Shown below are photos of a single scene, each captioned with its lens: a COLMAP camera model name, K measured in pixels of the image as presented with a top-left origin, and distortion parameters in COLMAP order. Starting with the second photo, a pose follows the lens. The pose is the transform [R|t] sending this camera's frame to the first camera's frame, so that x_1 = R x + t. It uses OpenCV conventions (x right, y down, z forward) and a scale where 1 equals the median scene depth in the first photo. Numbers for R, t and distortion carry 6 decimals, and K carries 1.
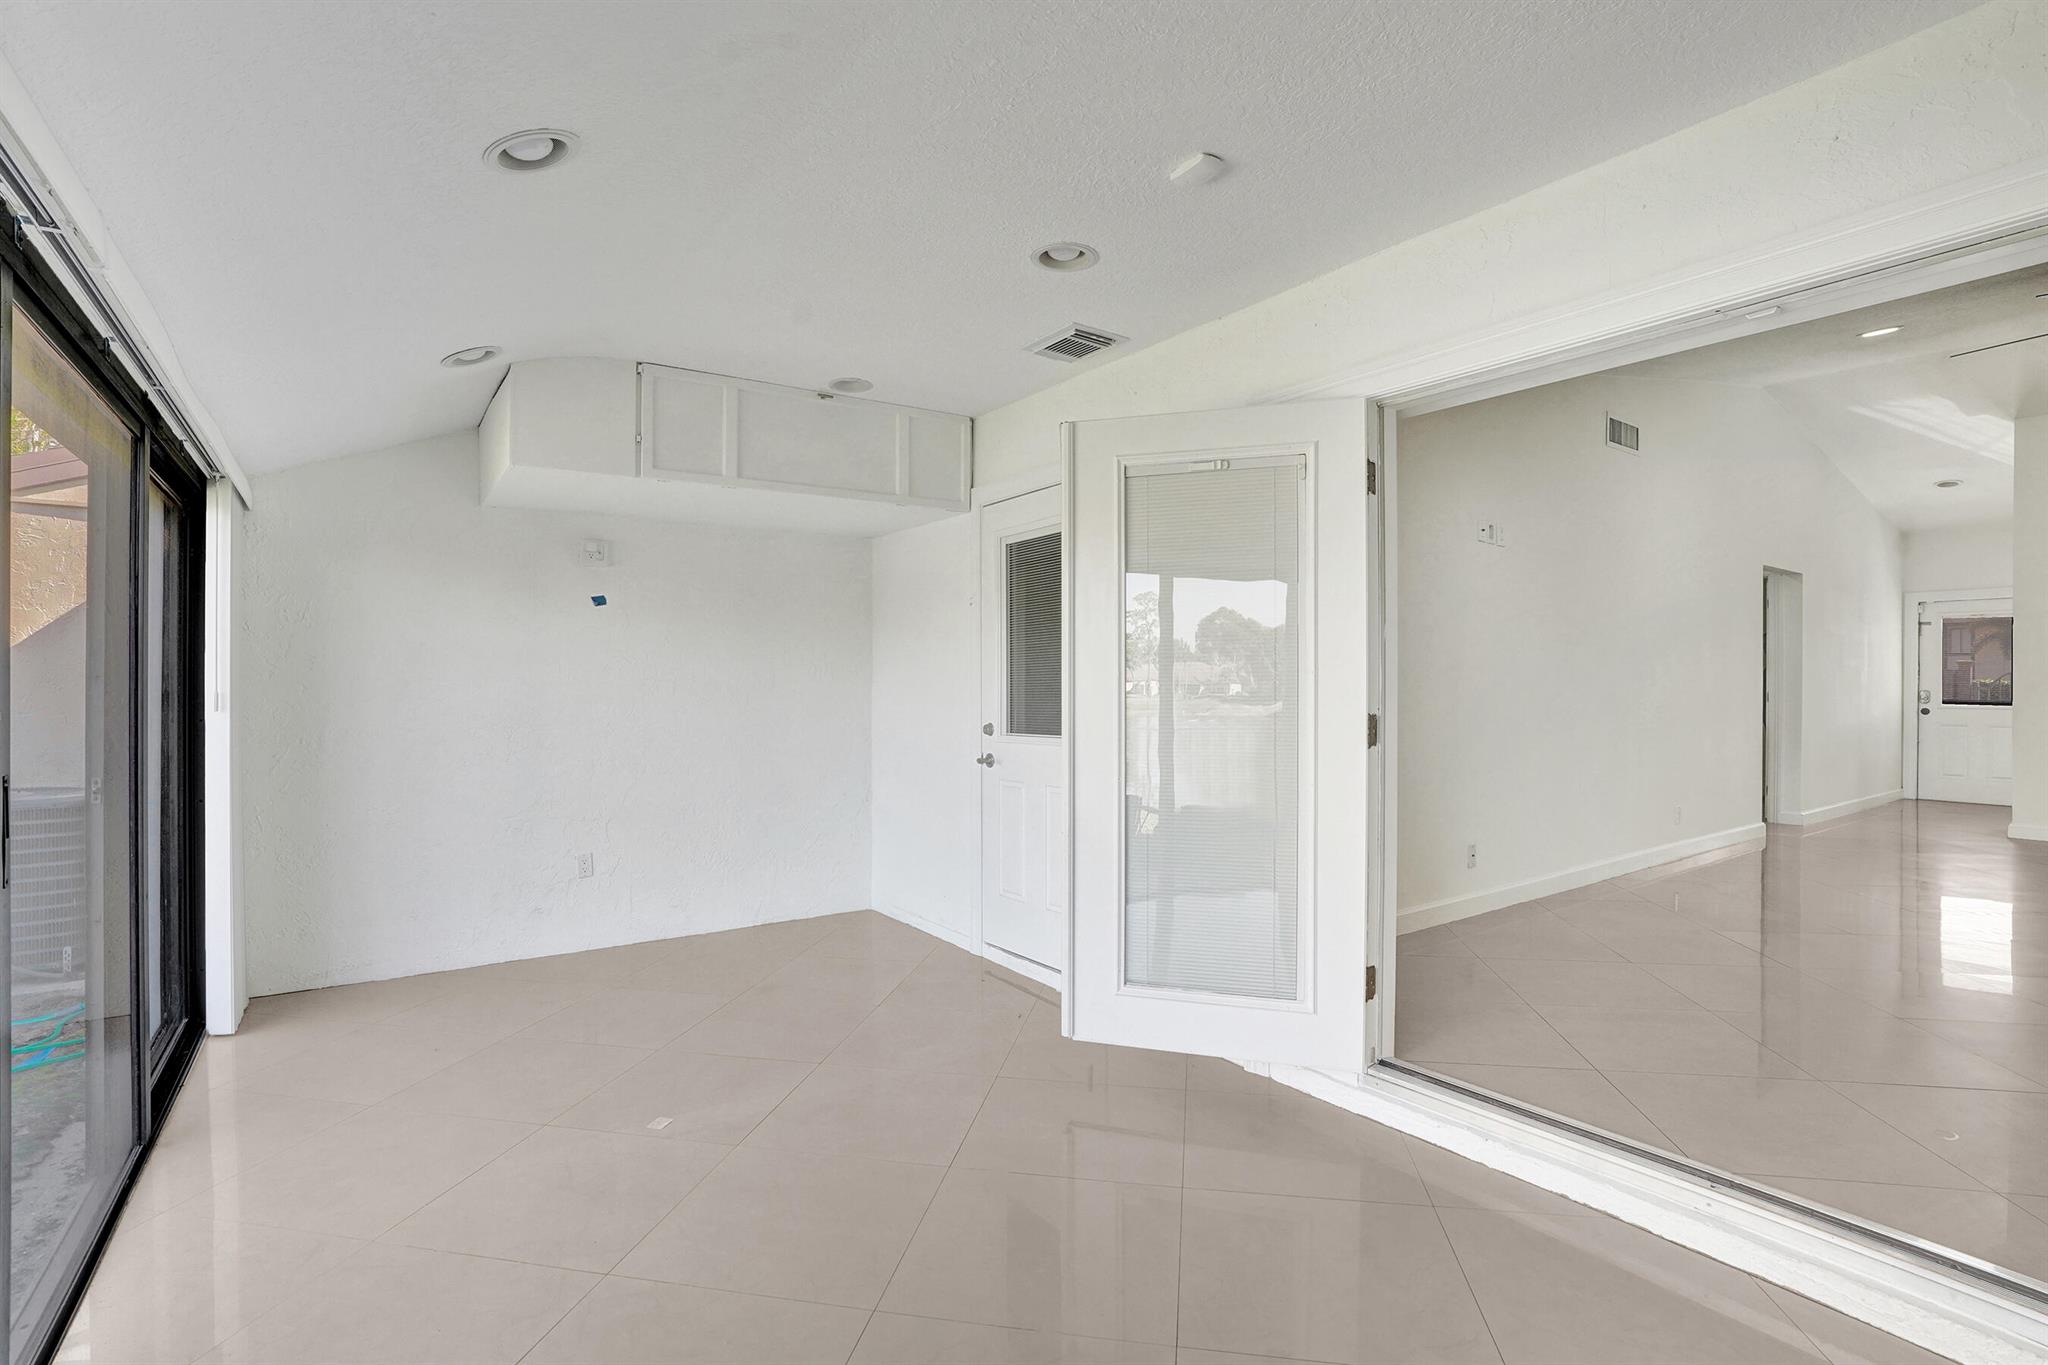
lens RADIAL K [[976.3, 0, 1026.7], [0, 976.3, 692.1], [0, 0, 1]] dist [-0.052527, 0.020890]
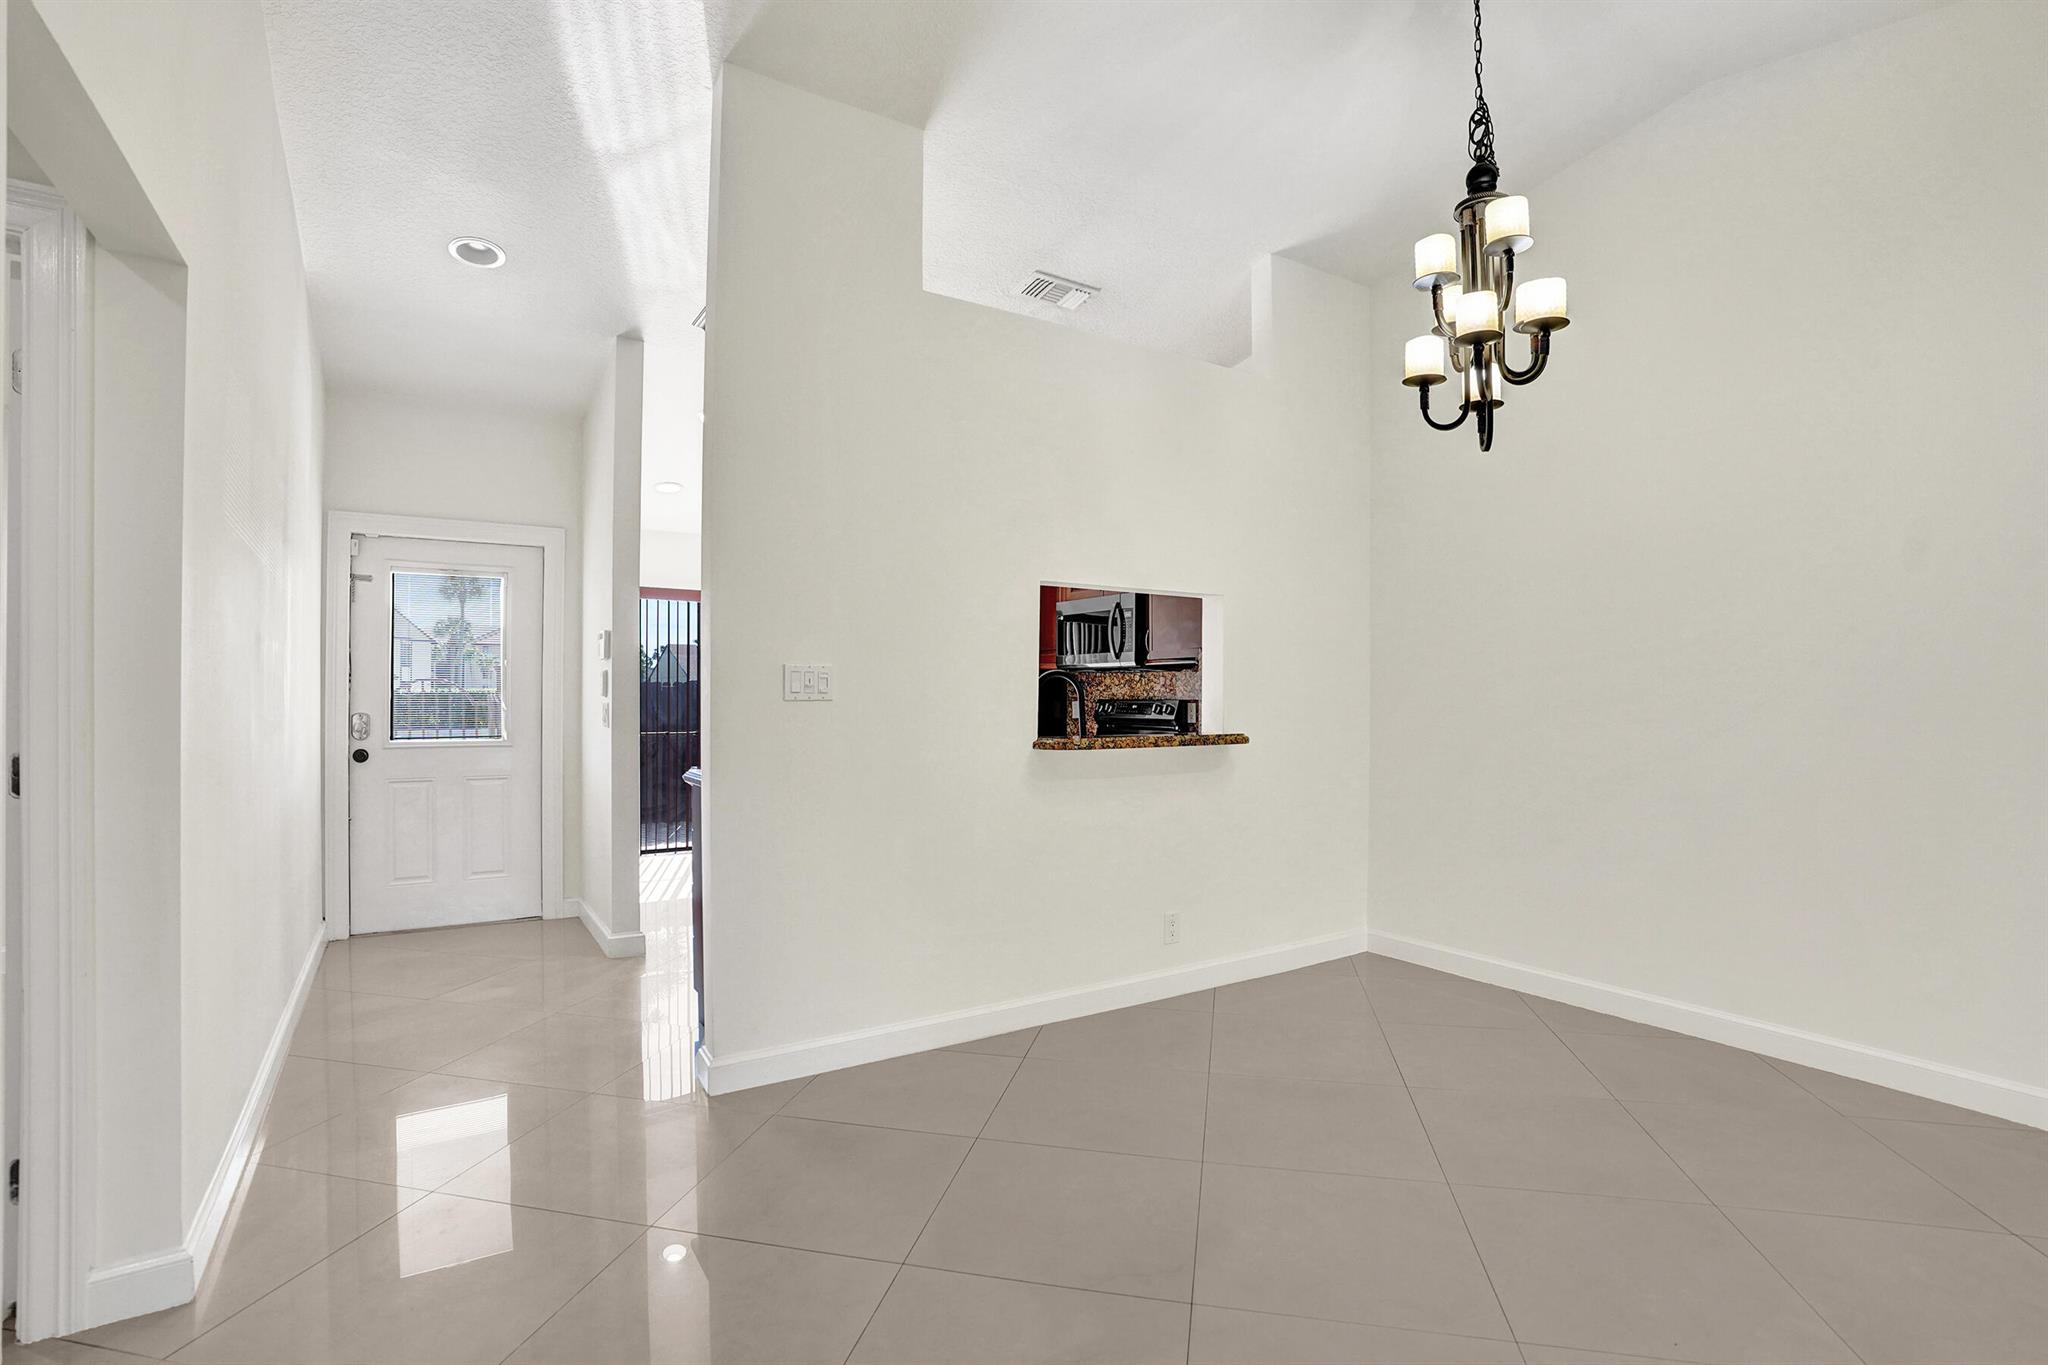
lens RADIAL K [[968.8, 0, 1020.8], [0, 968.8, 699.5], [0, 0, 1]] dist [-0.075987, 0.034522]
pose [[0.060140, -0.001015, 0.998189, 0.486331], [-0.002306, 0.999997, 0.001155, -0.010718], [-0.998187, -0.002371, 0.060138, 0.636037]]
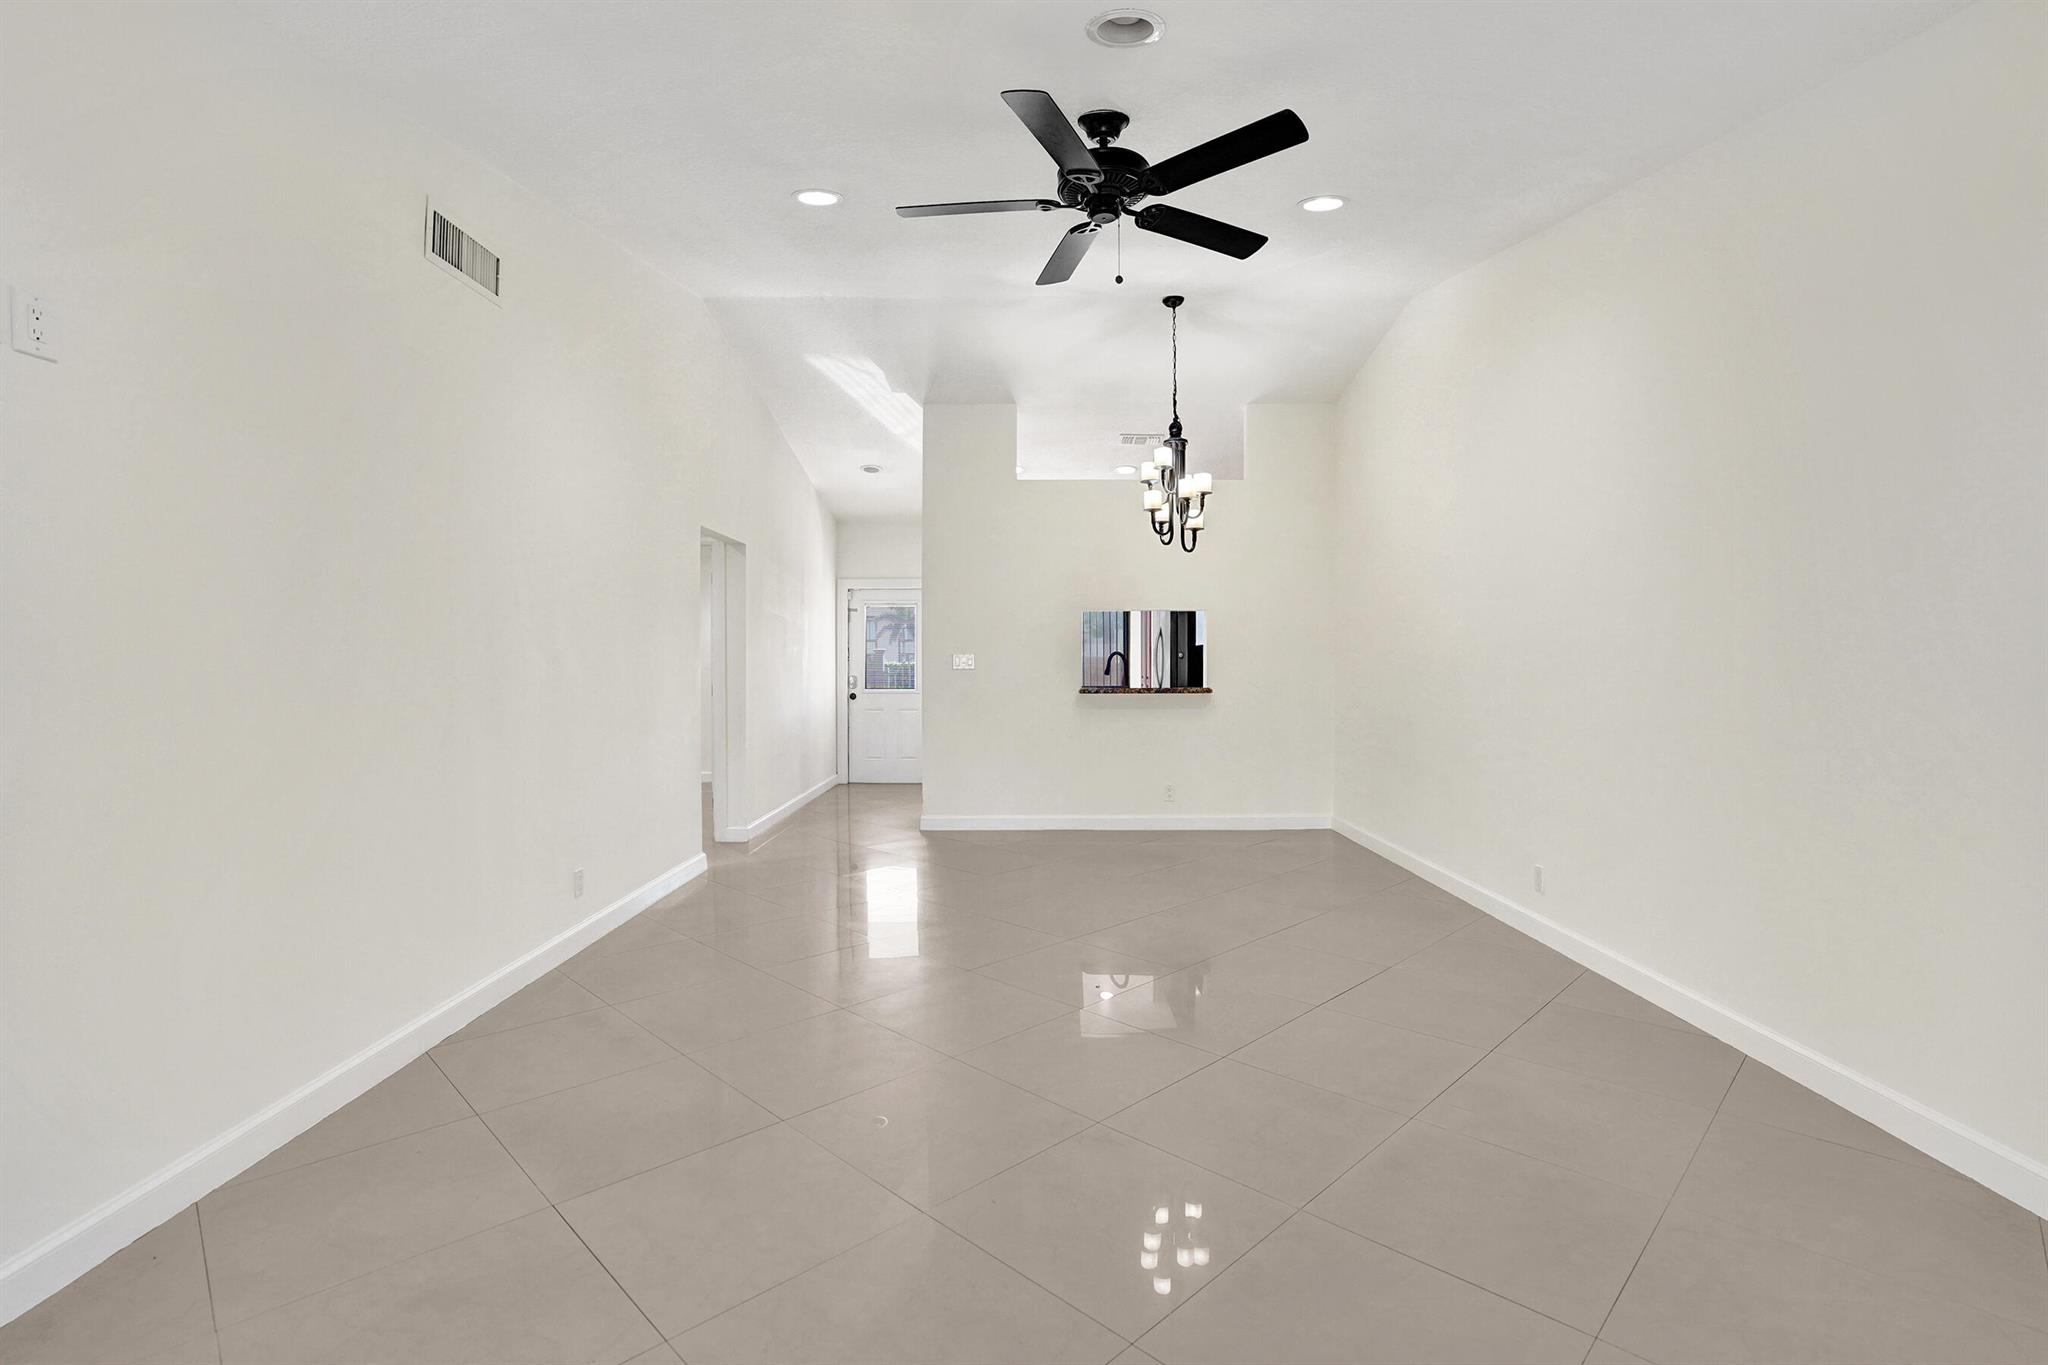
lens RADIAL K [[968.8, 0, 1020.8], [0, 968.8, 699.5], [0, 0, 1]] dist [-0.075987, 0.034522]
pose [[0.594181, -0.027757, 0.803852, 0.220701], [-0.000228, 0.999399, 0.034678, -0.012943], [-0.804331, -0.020788, 0.593818, 0.238437]]
